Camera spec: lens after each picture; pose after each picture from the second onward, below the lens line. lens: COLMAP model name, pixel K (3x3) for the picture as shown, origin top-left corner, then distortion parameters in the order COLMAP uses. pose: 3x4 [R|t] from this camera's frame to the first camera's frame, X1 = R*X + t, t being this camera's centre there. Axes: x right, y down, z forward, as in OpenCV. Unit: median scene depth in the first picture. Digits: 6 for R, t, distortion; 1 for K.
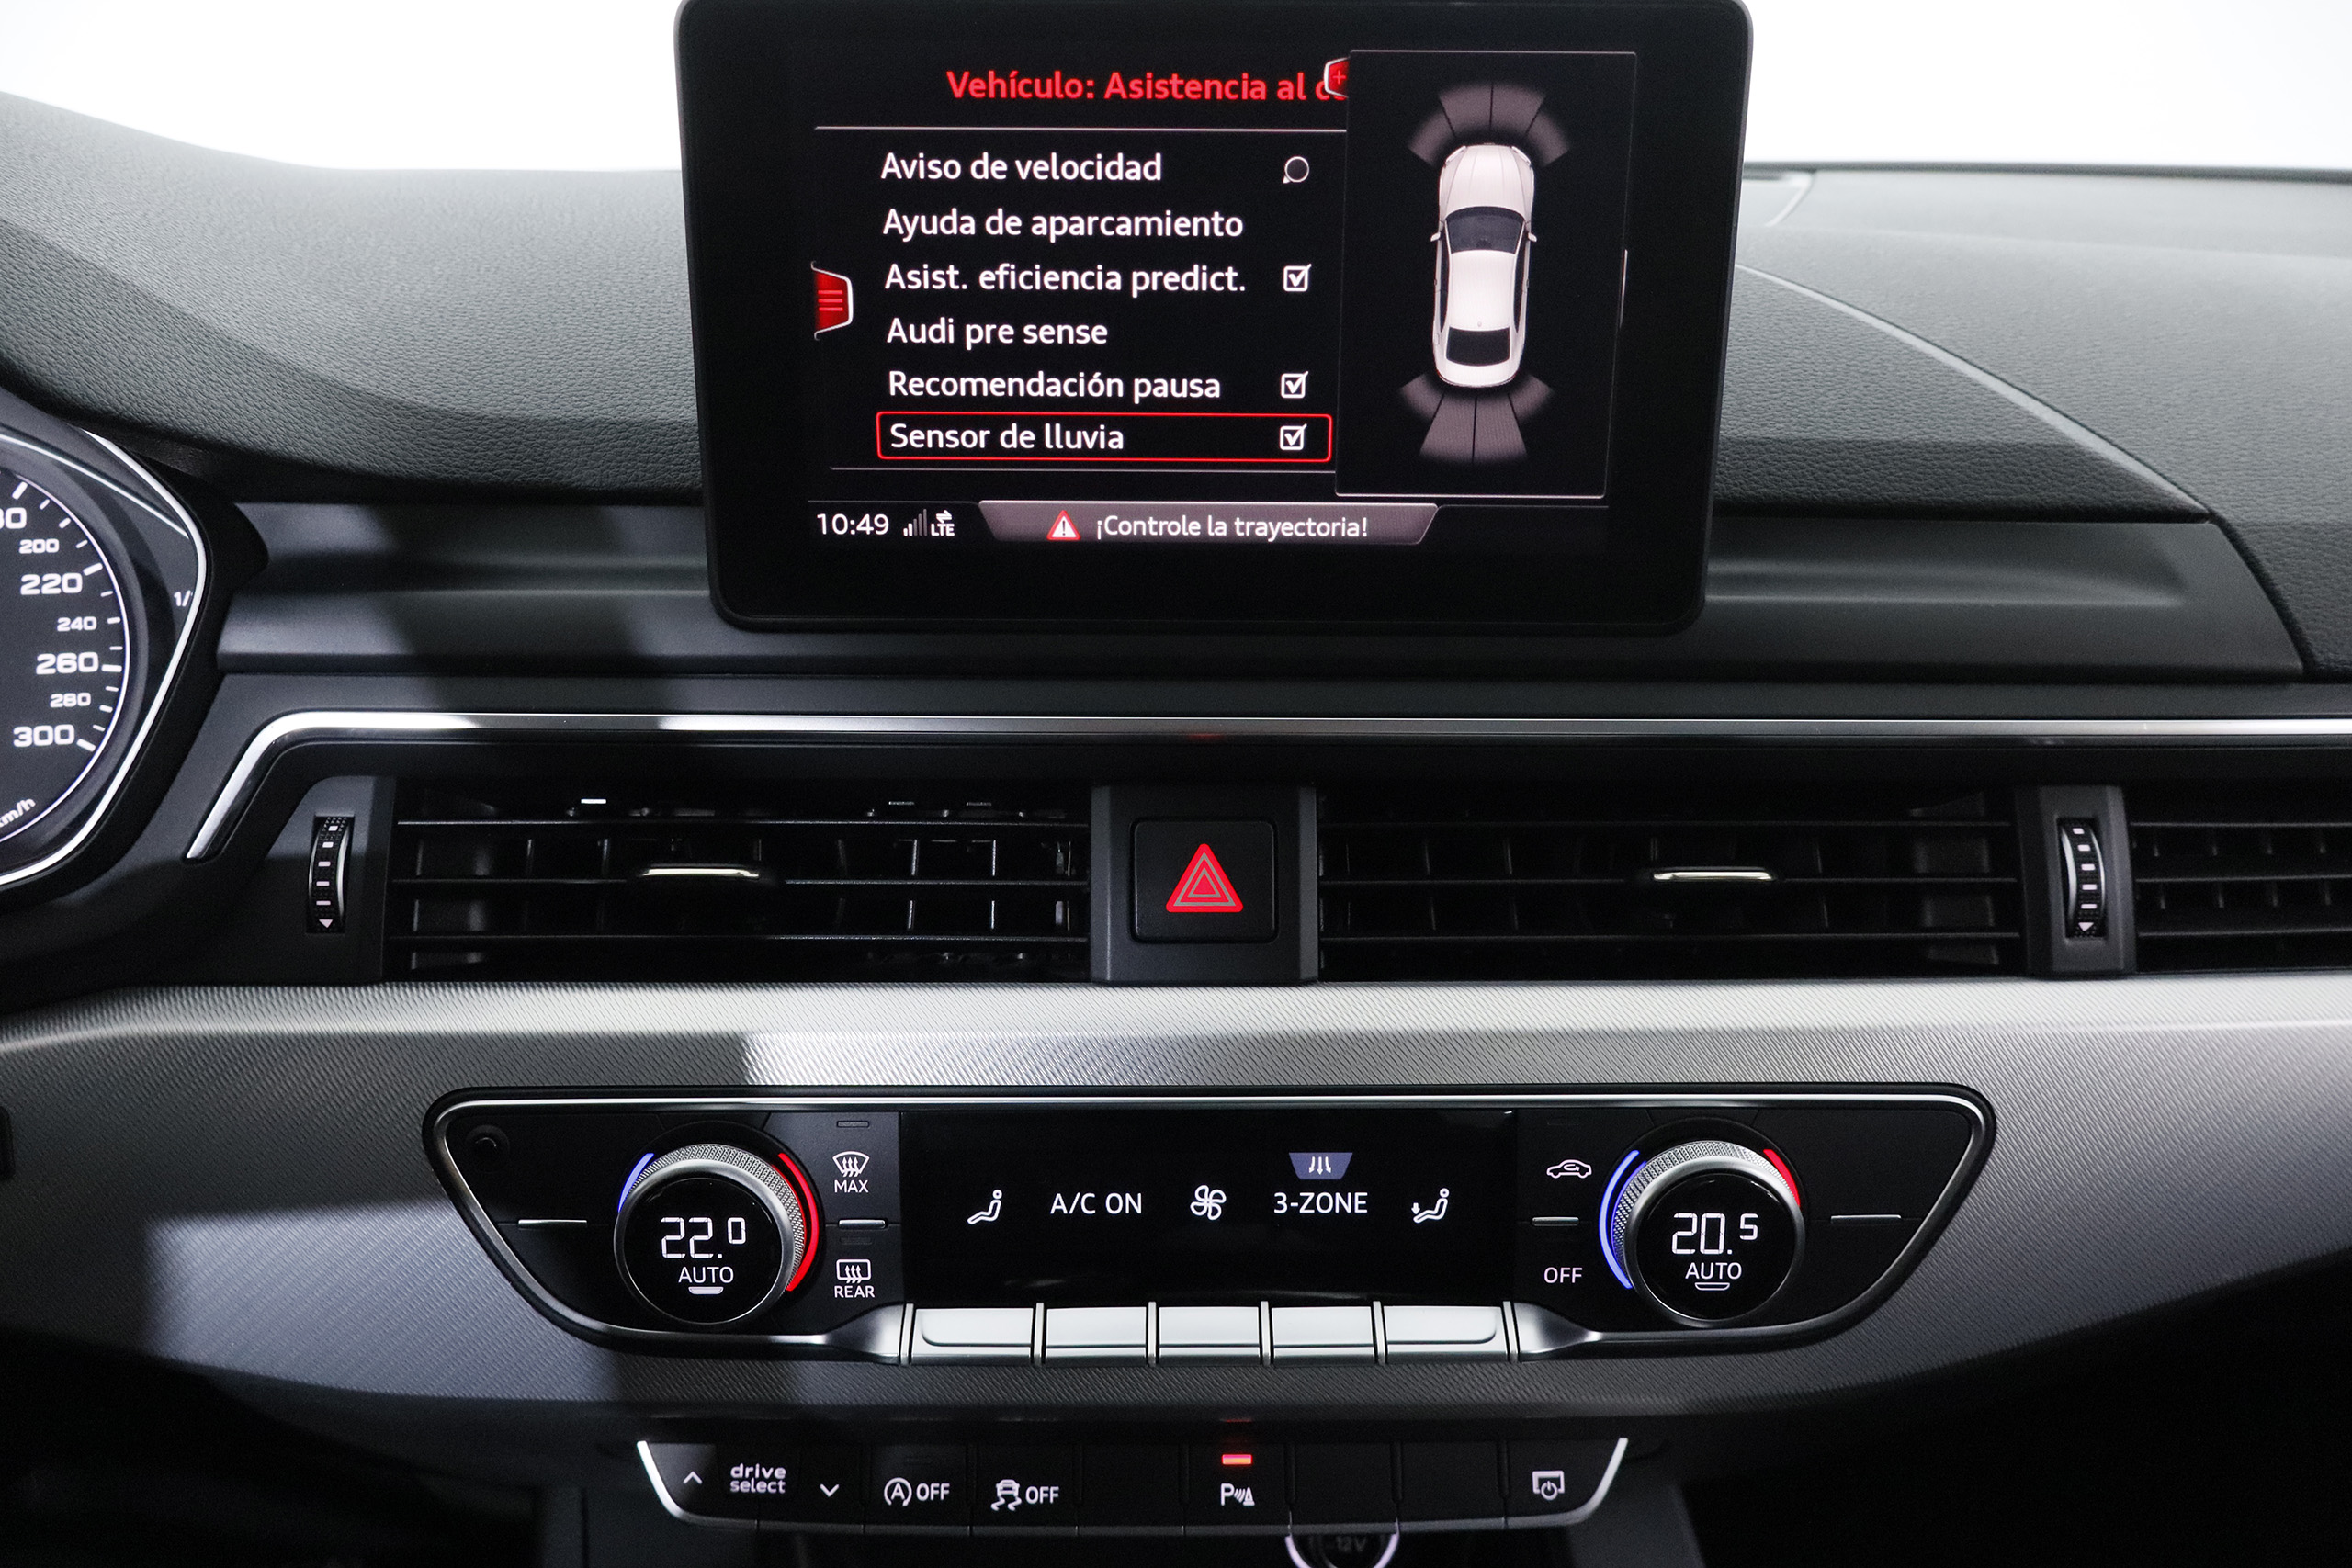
lens RADIAL K [[1964.8, 0, 1171.6], [0, 1964.8, 791.7], [0, 0, 1]] dist [-0.007774, 0.003666]
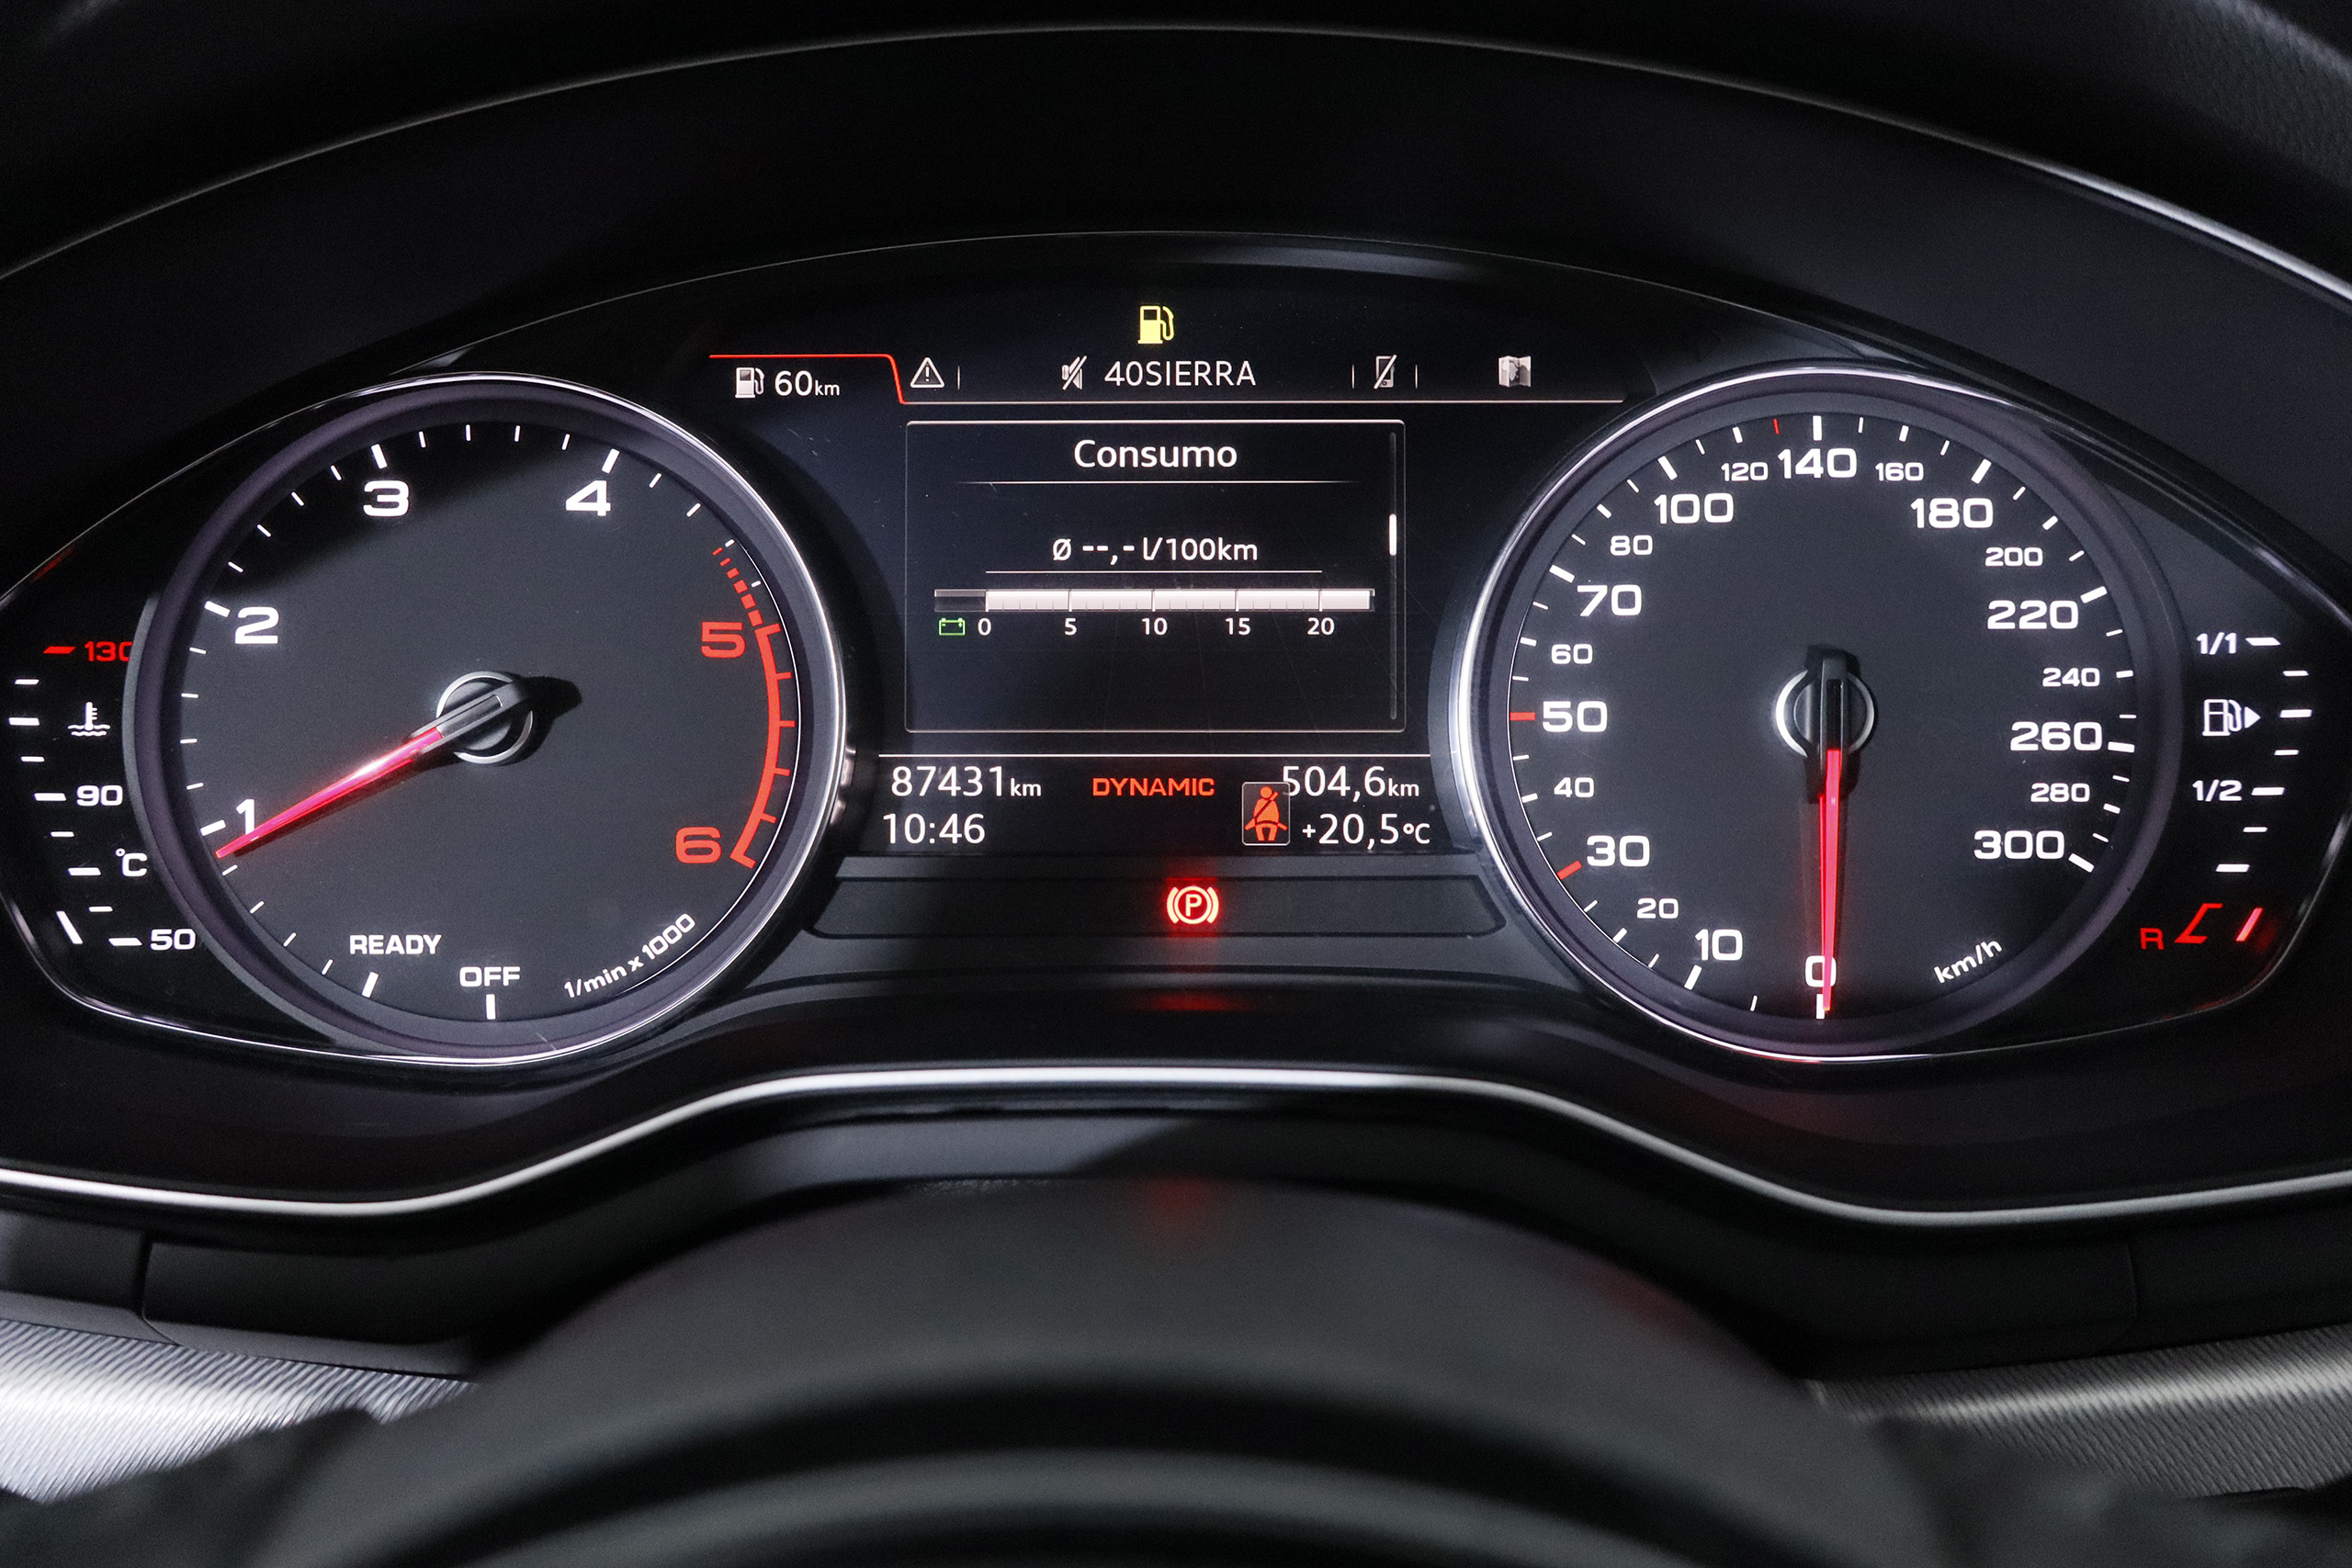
lens RADIAL K [[1964.8, 0, 1179.8], [0, 1964.8, 781.9], [0, 0, 1]] dist [-0.007774, 0.003666]
pose [[0.990321, 0.048507, -0.130047, -0.875701], [-0.043728, 0.998268, 0.039360, -0.072232], [0.131731, -0.033293, 0.990726, 0.348789]]
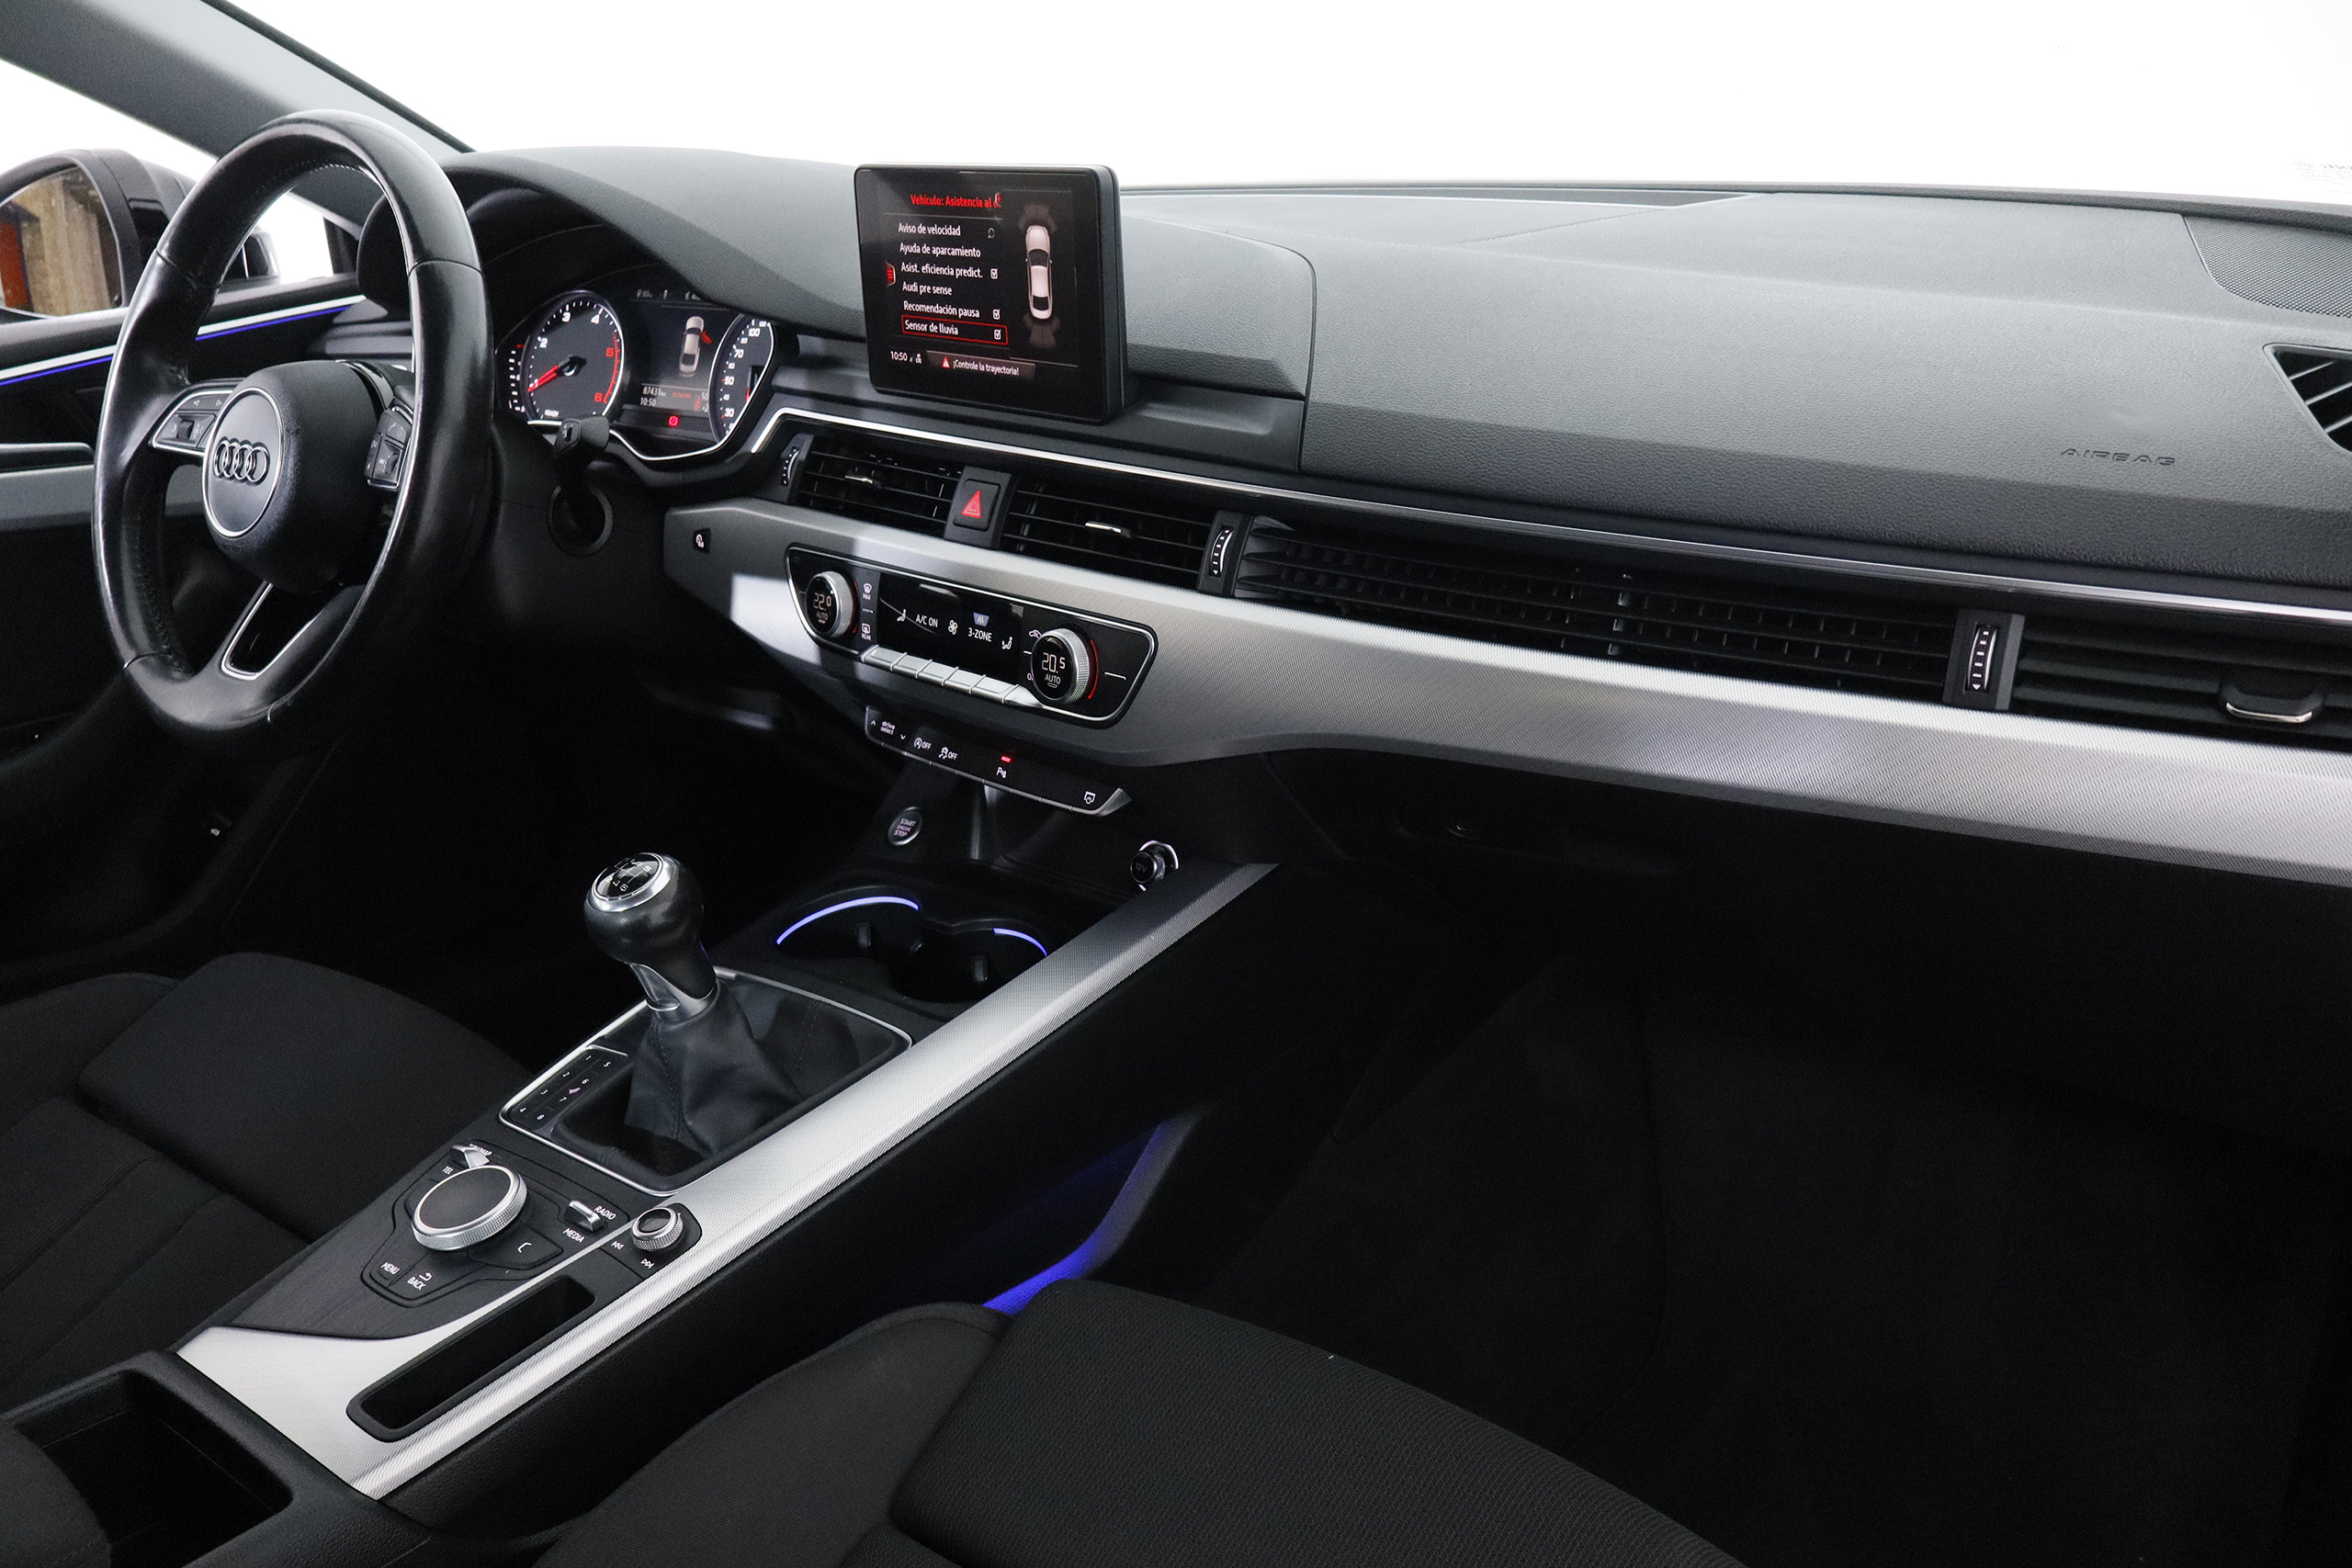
lens RADIAL K [[1952.3, 0, 1169.3], [0, 1952.3, 778.9], [0, 0, 1]] dist [0.013447, 0.002096]
pose [[0.692905, 0.220657, -0.686435, 2.055889], [-0.184648, 0.974578, 0.126893, 0.023430], [0.696984, 0.038824, 0.716035, -0.655085]]
